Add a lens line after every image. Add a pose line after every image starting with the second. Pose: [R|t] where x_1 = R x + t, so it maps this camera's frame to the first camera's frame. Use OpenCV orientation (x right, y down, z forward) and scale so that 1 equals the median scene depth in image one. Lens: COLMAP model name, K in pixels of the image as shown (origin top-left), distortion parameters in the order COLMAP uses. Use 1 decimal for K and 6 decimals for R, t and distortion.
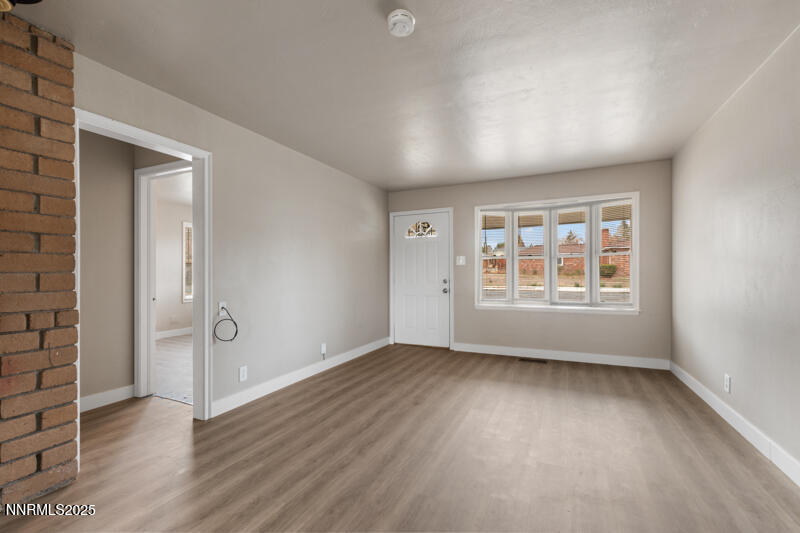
lens RADIAL K [[353.0, 0, 395.2], [0, 353.0, 269.6], [0, 0, 1]] dist [0.003802, -0.002176]
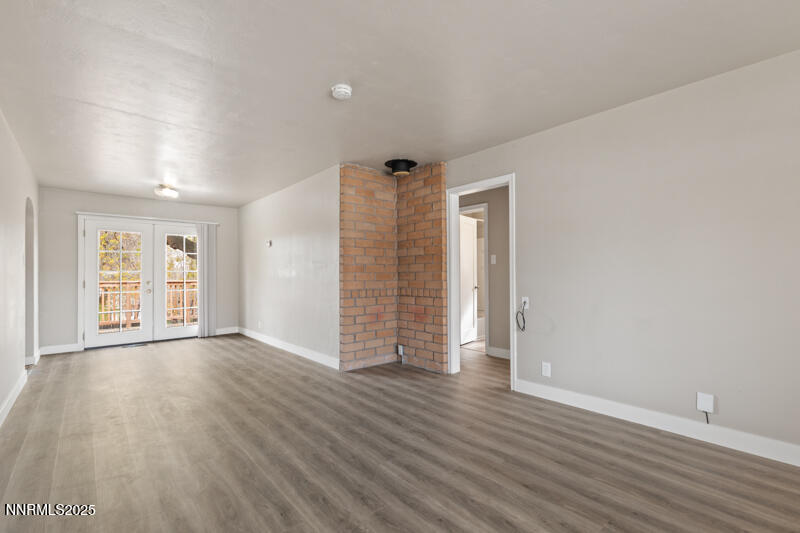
lens RADIAL K [[353.0, 0, 395.8], [0, 353.0, 270.4], [0, 0, 1]] dist [0.003802, -0.002176]
pose [[-0.402797, -0.002084, -0.915287, 0.701629], [0.015629, 0.999836, -0.009155, 0.007616], [0.915156, -0.017993, -0.402698, 1.027577]]
